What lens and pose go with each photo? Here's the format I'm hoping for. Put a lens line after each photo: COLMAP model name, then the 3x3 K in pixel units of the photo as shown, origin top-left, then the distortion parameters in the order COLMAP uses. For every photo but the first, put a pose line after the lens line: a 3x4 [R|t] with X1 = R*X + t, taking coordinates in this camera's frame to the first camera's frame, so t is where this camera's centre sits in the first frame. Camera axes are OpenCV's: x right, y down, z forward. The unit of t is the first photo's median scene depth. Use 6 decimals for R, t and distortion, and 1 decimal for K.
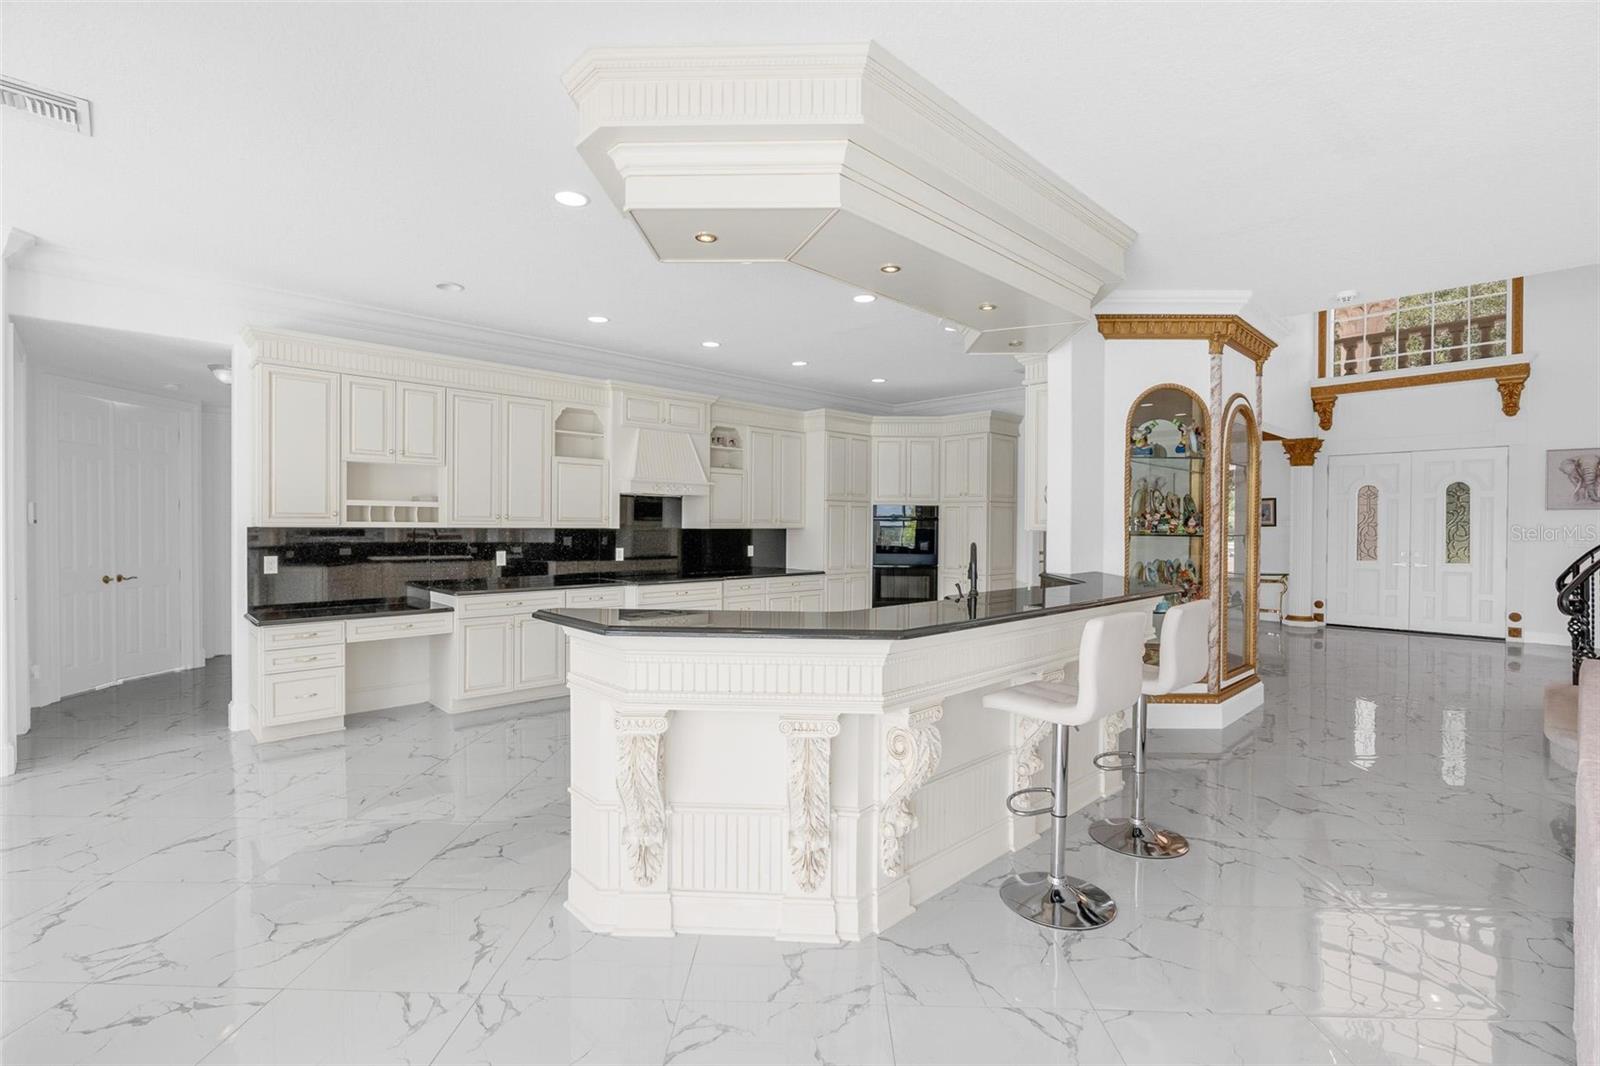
lens RADIAL K [[716.4, 0, 799.1], [0, 716.4, 530.6], [0, 0, 1]] dist [-0.006275, 0.001115]
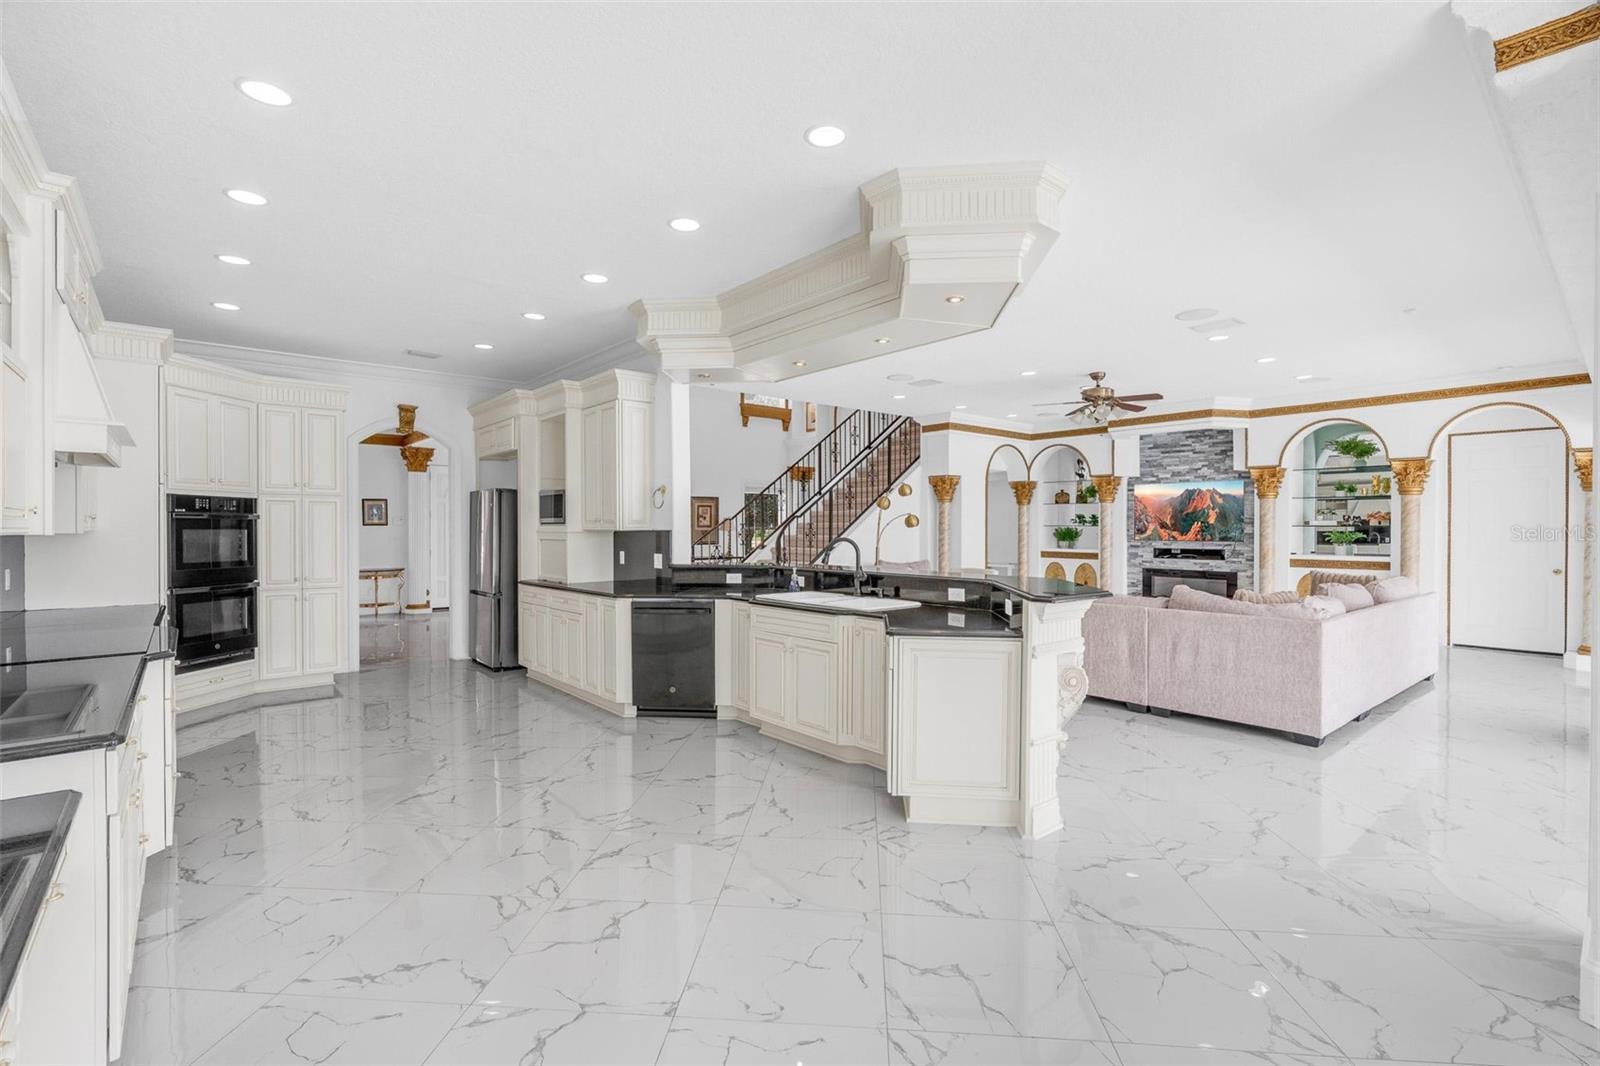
lens RADIAL K [[716.4, 0, 799.1], [0, 716.4, 530.6], [0, 0, 1]] dist [-0.006275, 0.001115]
pose [[0.058469, -0.010616, 0.998233, -0.390767], [0.007828, 0.999918, 0.010176, -0.003997], [-0.998259, 0.007220, 0.058547, 0.332465]]
